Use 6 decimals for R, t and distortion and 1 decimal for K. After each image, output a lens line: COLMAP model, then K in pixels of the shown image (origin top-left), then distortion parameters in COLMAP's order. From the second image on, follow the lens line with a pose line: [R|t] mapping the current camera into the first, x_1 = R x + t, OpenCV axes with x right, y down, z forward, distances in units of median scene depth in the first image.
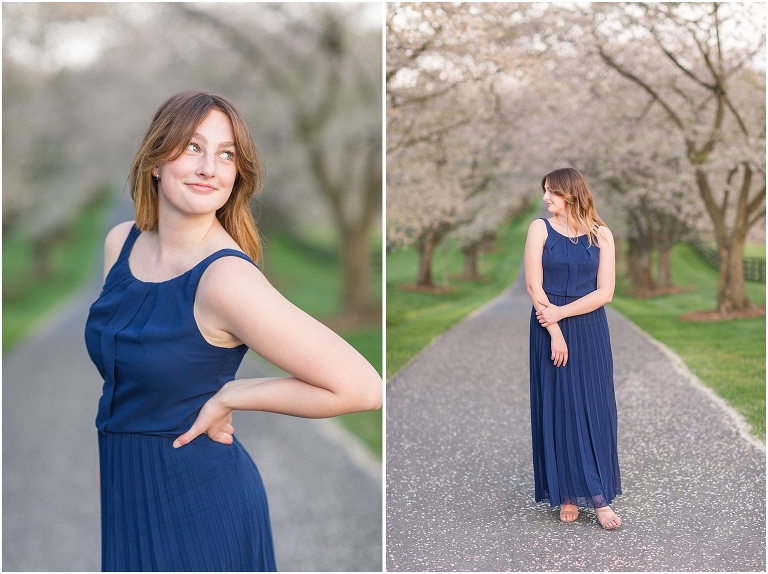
lens RADIAL K [[1876.2, 0, 384.0], [0, 1876.2, 287.0], [0, 0, 1]] dist [-0.422604, 0.377380]
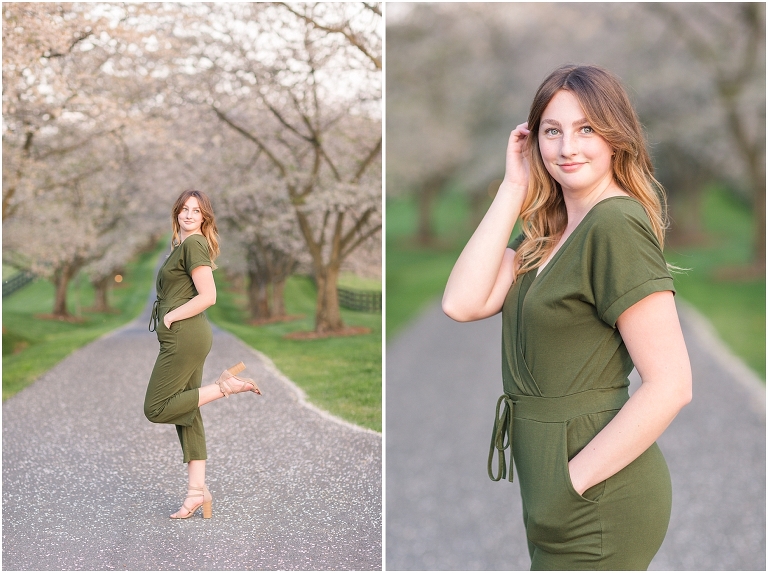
lens RADIAL K [[1989.4, 0, 384.0], [0, 1989.4, 286.5], [0, 0, 1]] dist [-0.301242, 0.802462]
pose [[0.982073, -0.002817, 0.188478, -0.013179], [0.007014, 0.999742, -0.021607, 0.011564], [-0.188368, 0.022542, 0.981840, -0.228067]]
